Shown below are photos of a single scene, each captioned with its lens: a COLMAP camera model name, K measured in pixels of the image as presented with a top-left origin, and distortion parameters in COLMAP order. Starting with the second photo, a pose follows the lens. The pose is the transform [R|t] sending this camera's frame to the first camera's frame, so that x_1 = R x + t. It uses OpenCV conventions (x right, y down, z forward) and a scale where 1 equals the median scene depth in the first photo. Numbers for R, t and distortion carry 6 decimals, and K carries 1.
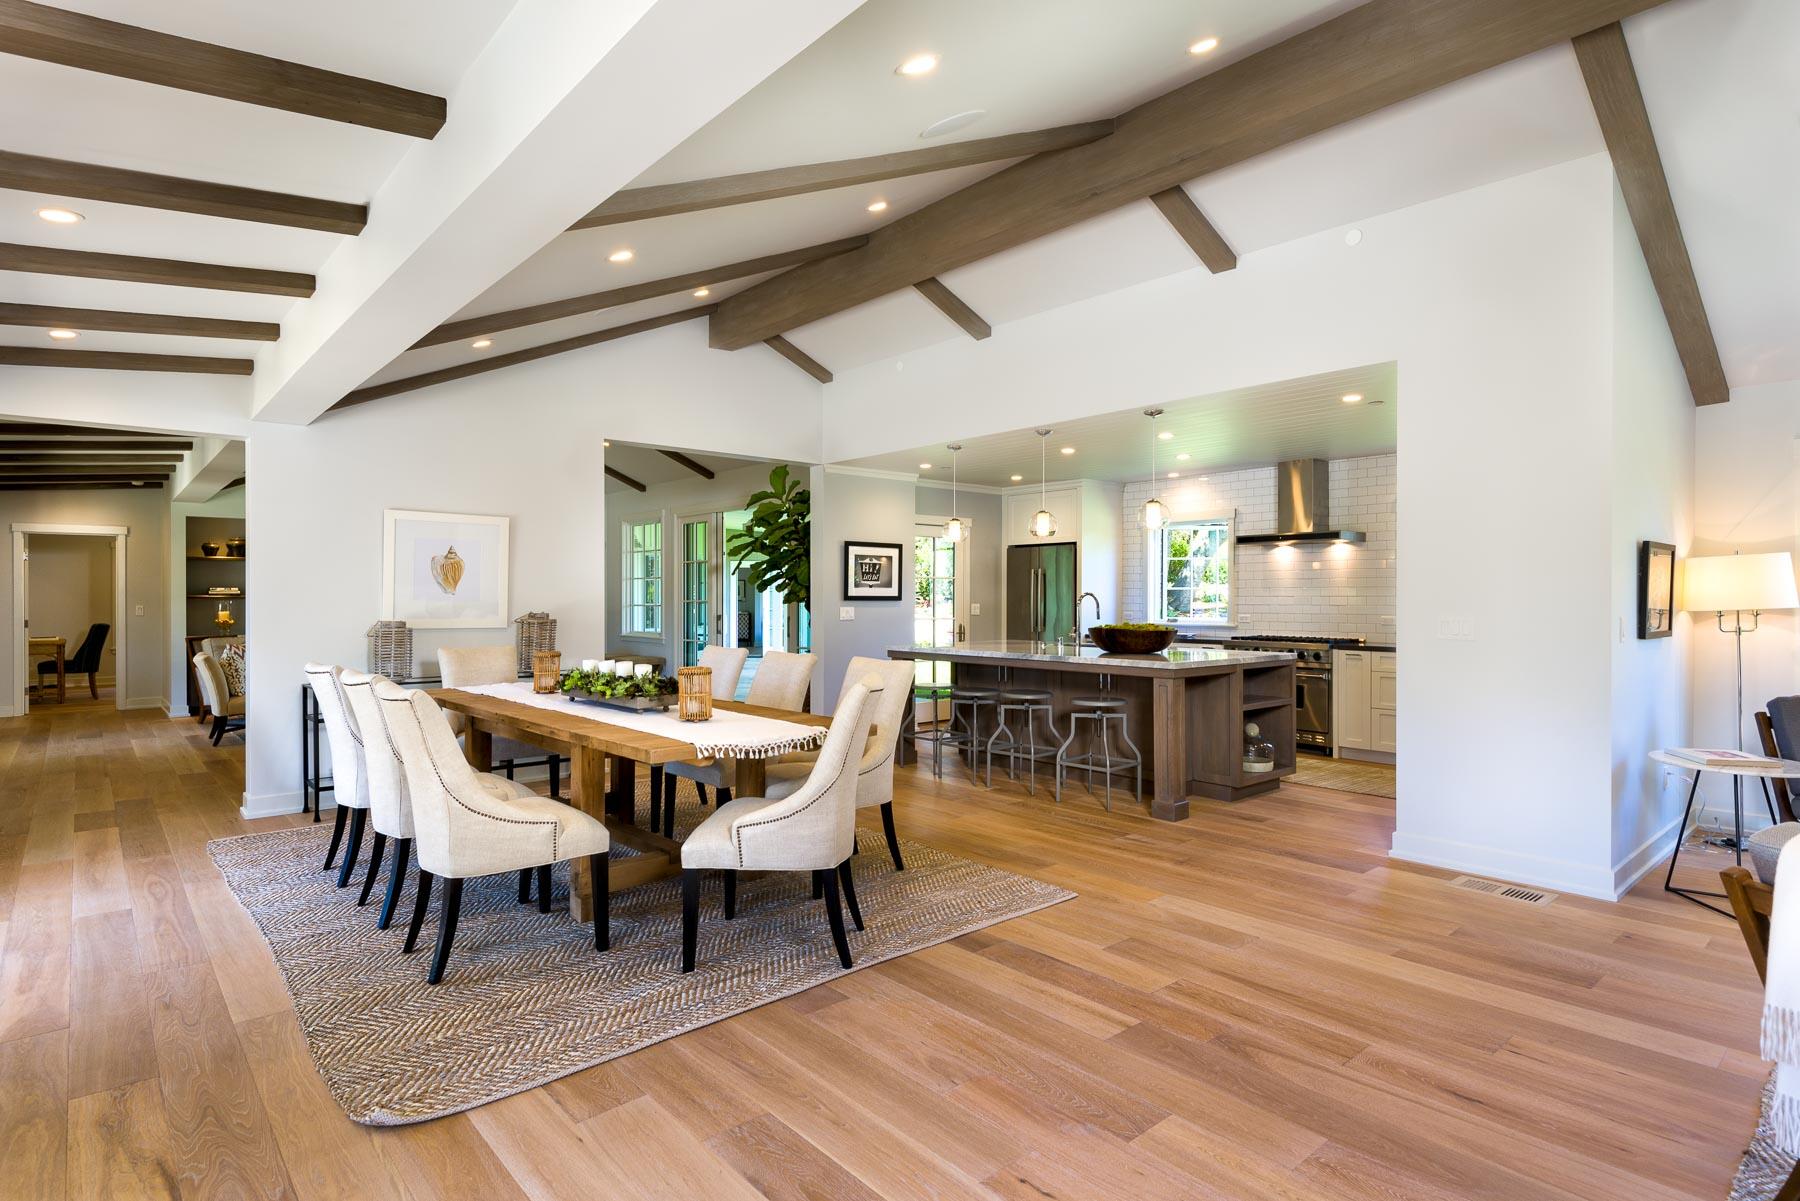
lens RADIAL K [[935.0, 0, 900.0], [0, 935.0, 600.5], [0, 0, 1]] dist [-0.001122, 0.000022]
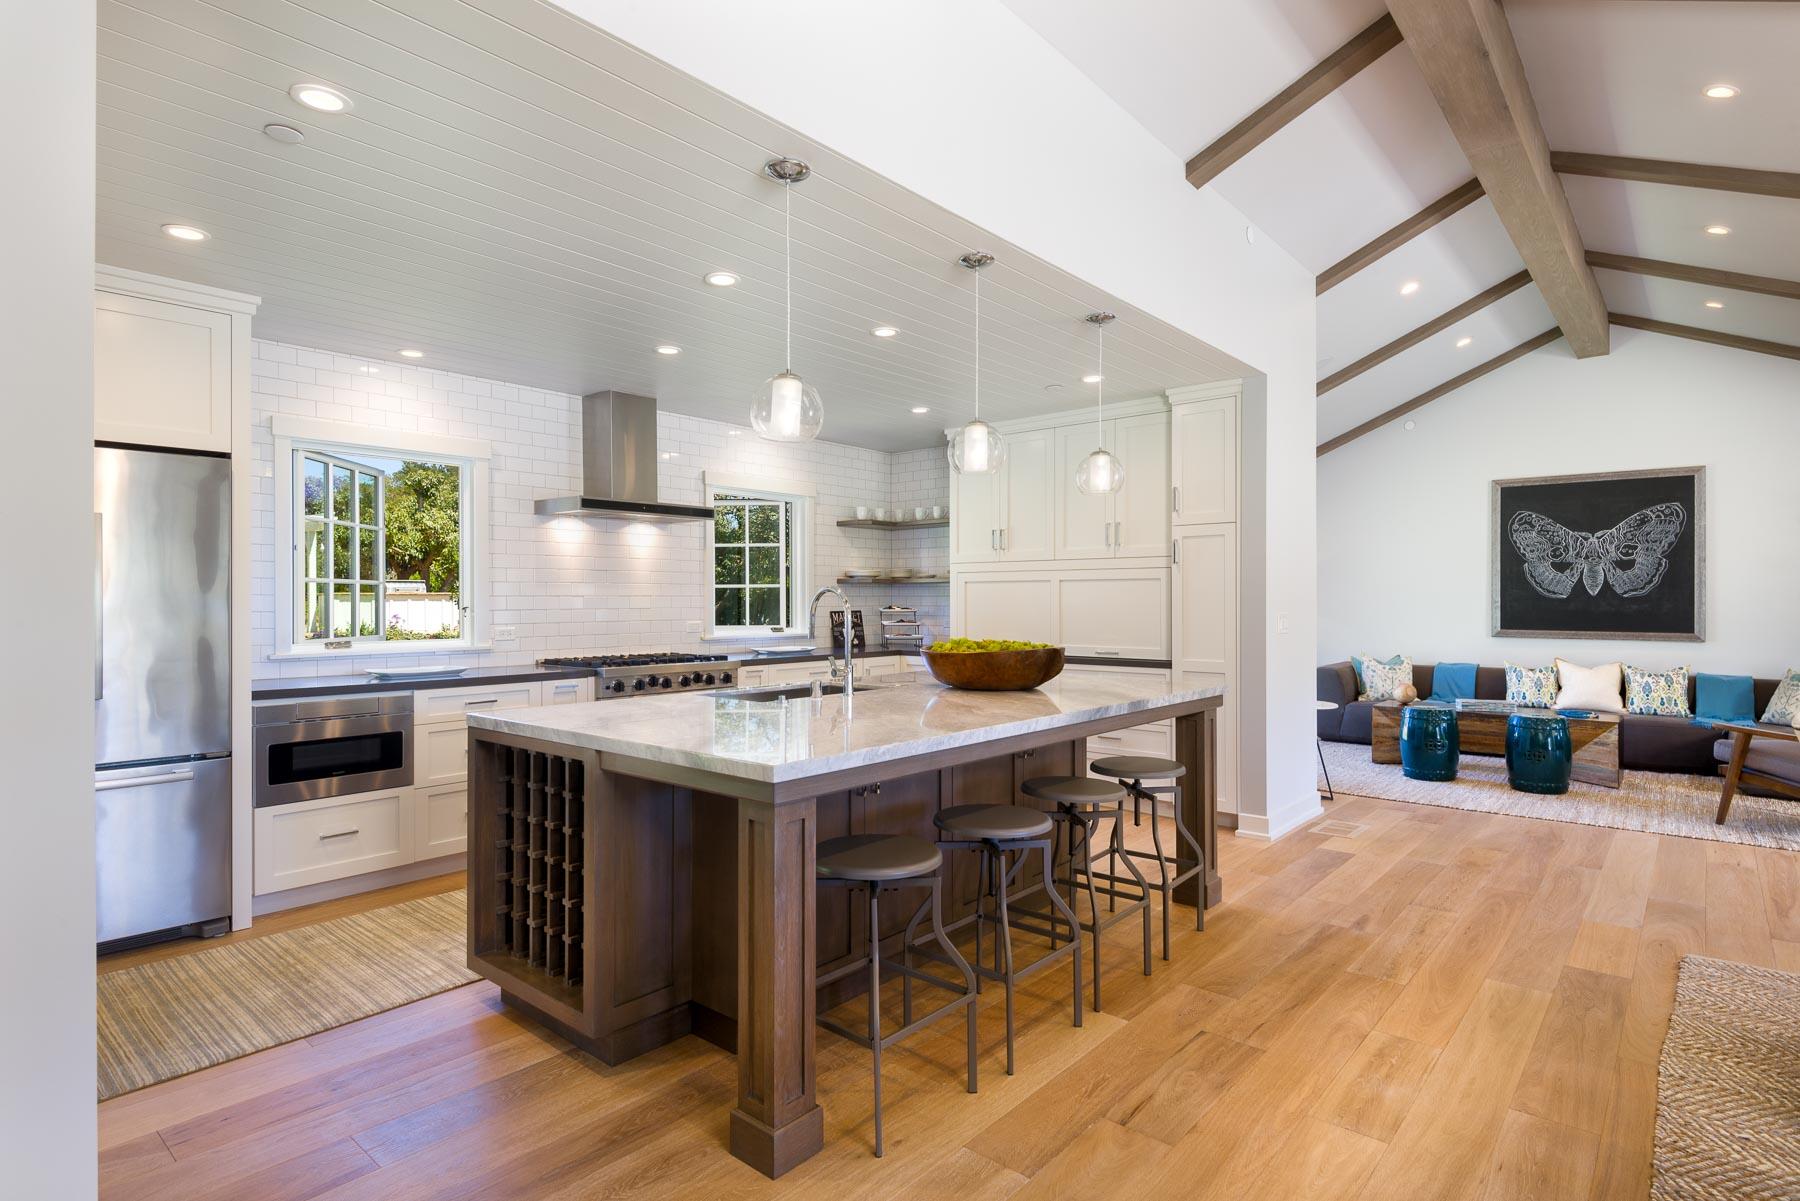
lens RADIAL K [[935.0, 0, 900.0], [0, 935.0, 600.5], [0, 0, 1]] dist [-0.001122, 0.000022]
pose [[-0.137502, -0.005527, 0.990486, -0.461911], [0.004641, 0.999970, 0.006224, -0.007782], [-0.990491, 0.005453, -0.137472, 1.559619]]
